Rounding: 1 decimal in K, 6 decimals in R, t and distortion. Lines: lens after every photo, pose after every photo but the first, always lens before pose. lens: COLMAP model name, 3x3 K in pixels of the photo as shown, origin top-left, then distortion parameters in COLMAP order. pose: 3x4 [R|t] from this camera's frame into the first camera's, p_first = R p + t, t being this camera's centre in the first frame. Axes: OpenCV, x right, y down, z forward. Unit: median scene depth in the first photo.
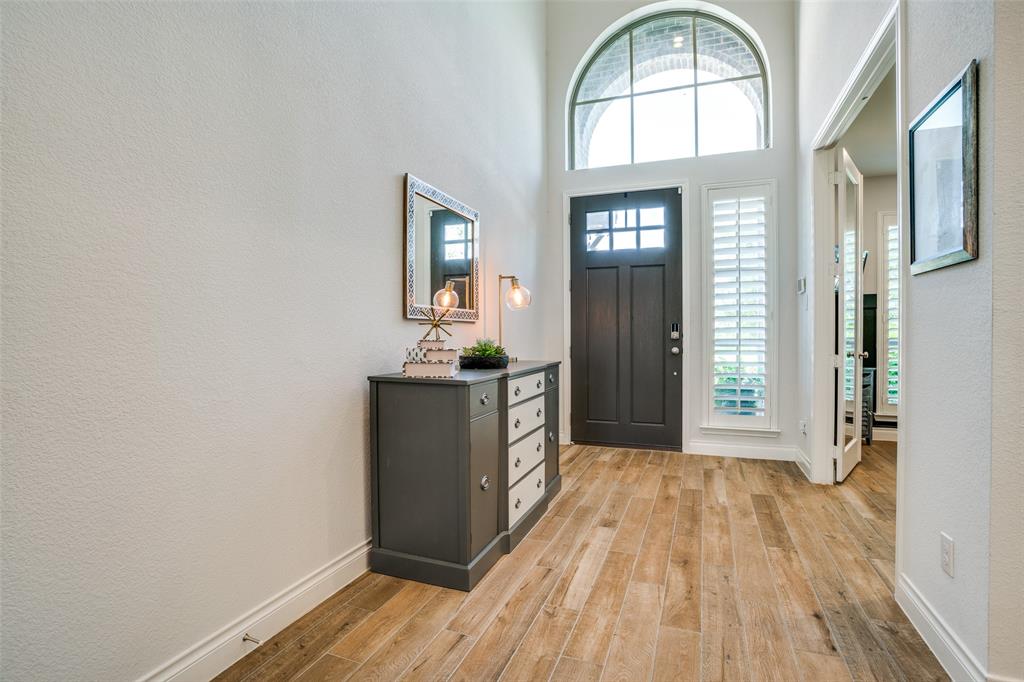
lens RADIAL K [[494.0, 0, 516.5], [0, 494.0, 341.1], [0, 0, 1]] dist [-0.063943, 0.021784]
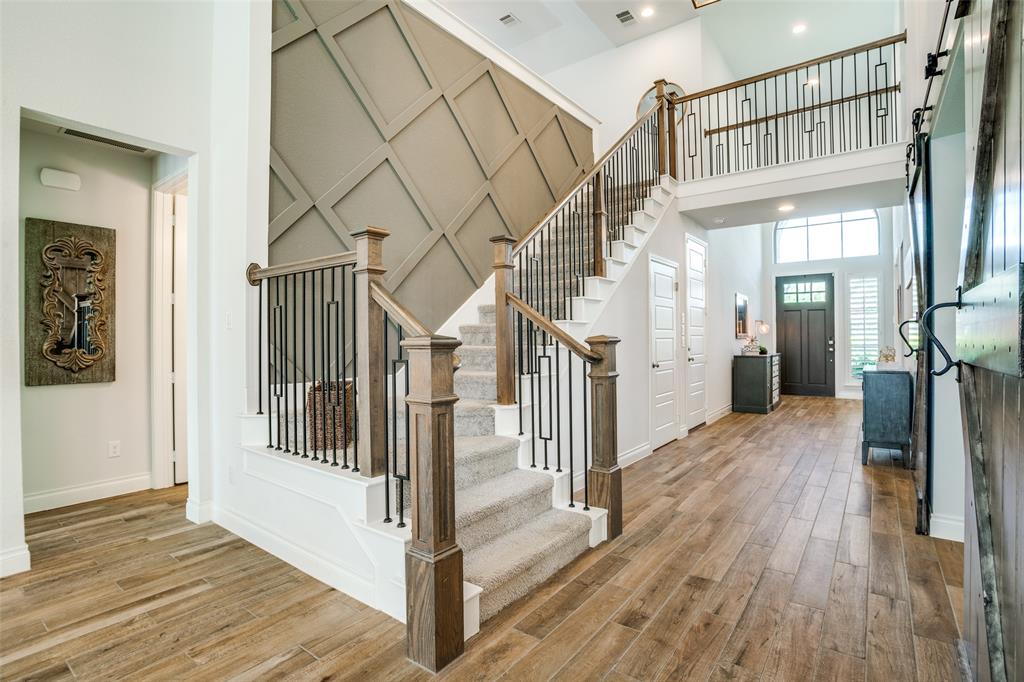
lens RADIAL K [[494.0, 0, 516.5], [0, 494.0, 341.1], [0, 0, 1]] dist [-0.063943, 0.021784]
pose [[0.960500, -0.005662, -0.278224, -0.402987], [0.002918, 0.999943, -0.010274, -0.000717], [0.278266, 0.009056, 0.960461, -1.383696]]
